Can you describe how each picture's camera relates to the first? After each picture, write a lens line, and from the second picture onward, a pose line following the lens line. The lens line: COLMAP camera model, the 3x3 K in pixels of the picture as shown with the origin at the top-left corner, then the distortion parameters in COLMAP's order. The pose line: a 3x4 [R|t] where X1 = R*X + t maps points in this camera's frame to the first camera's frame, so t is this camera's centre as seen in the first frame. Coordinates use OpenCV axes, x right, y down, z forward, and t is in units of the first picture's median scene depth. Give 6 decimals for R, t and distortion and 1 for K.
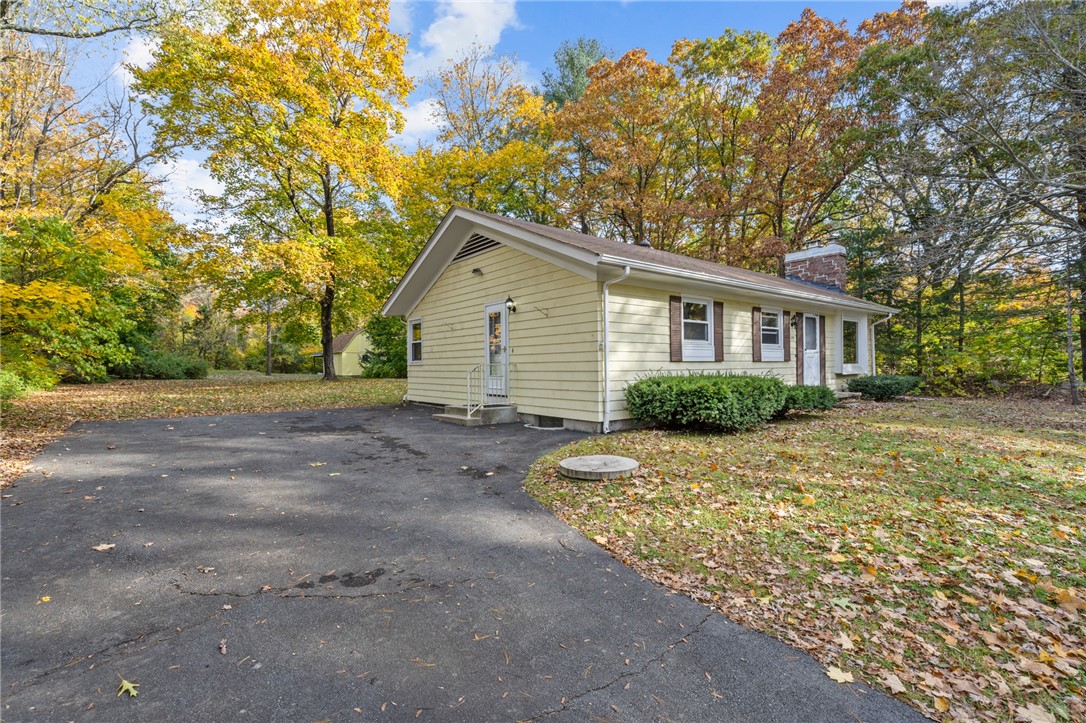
lens RADIAL K [[506.6, 0, 534.2], [0, 506.6, 363.0], [0, 0, 1]] dist [0.003333, 0.000768]
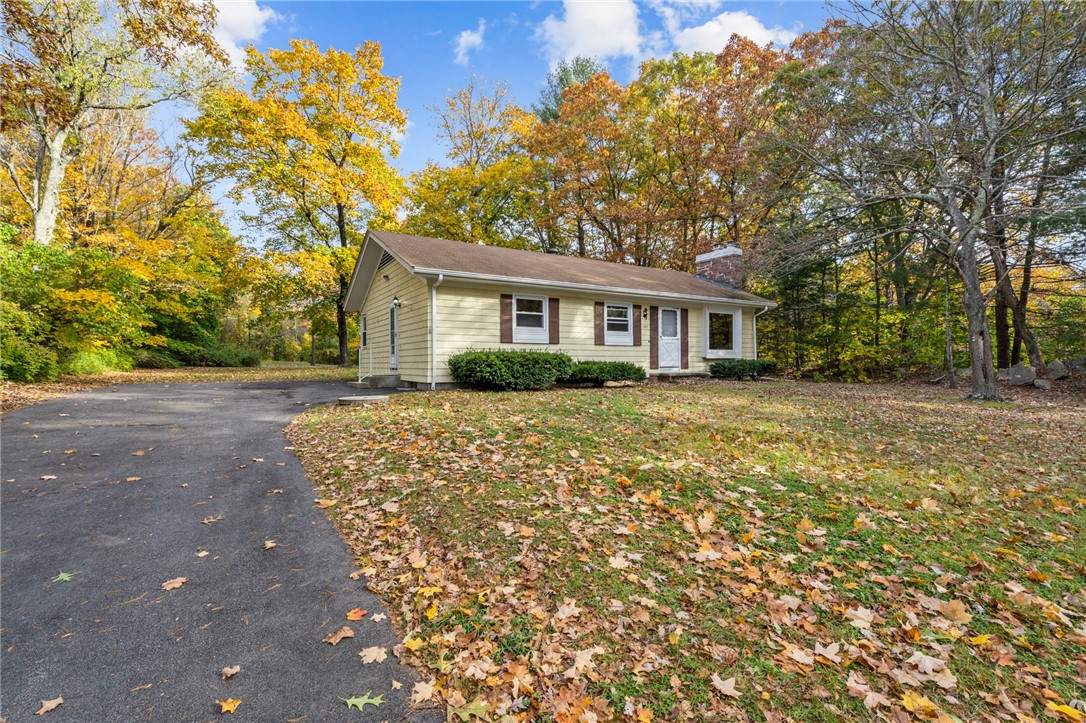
lens RADIAL K [[506.6, 0, 541.0], [0, 506.6, 360.1], [0, 0, 1]] dist [0.003333, 0.000768]
pose [[0.992687, 0.005059, -0.120611, 0.457587], [-0.005171, 0.999986, -0.000622, 0.037683], [0.120606, 0.001241, 0.992700, -0.285338]]
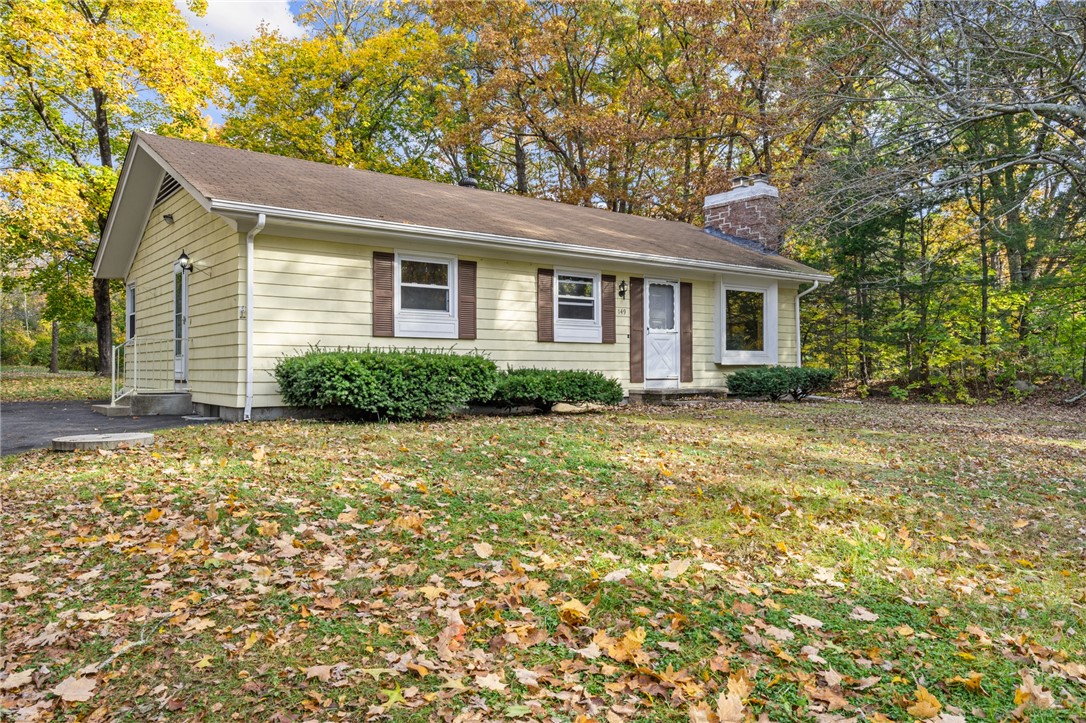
lens RADIAL K [[815.3, 0, 542.5], [0, 815.3, 360.4], [0, 0, 1]] dist [0.022798, 0.000108]
pose [[0.999799, 0.009162, -0.017814, 0.467372], [-0.009279, 0.999936, -0.006506, 0.033643], [0.017753, 0.006670, 0.999820, -0.210286]]
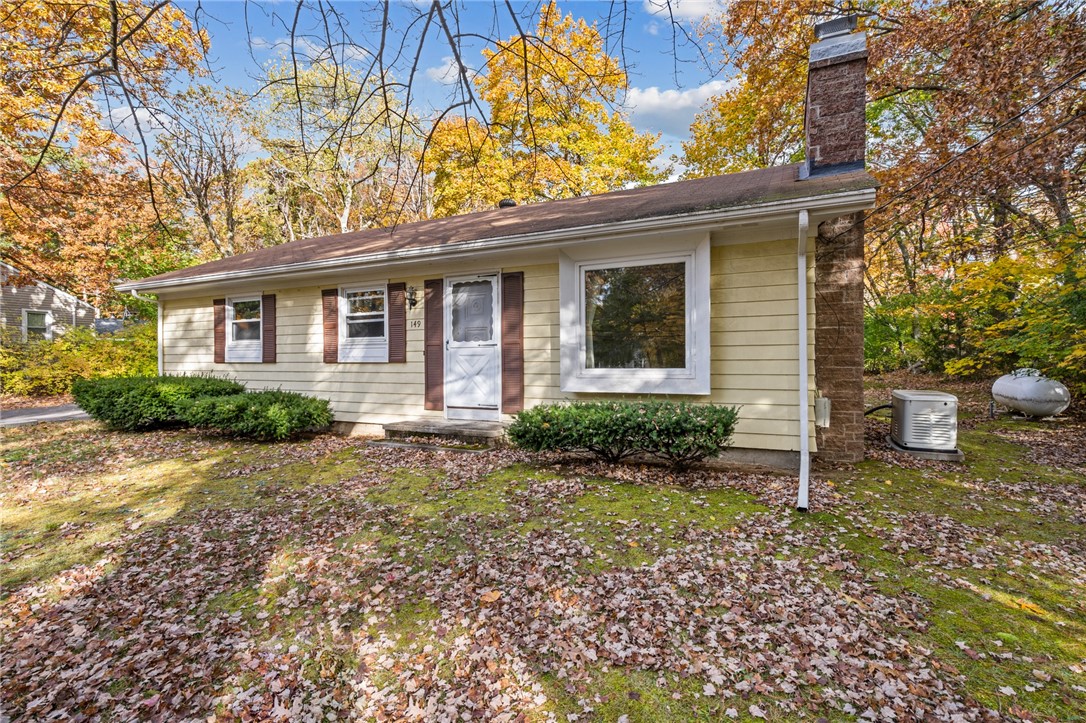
lens RADIAL K [[537.9, 0, 541.4], [0, 537.9, 366.9], [0, 0, 1]] dist [-0.004172, -0.000050]
pose [[0.412846, -0.004257, -0.910791, 1.311434], [-0.008061, 0.999933, -0.008328, 0.007574], [0.910765, 0.010780, 0.412784, 0.979237]]
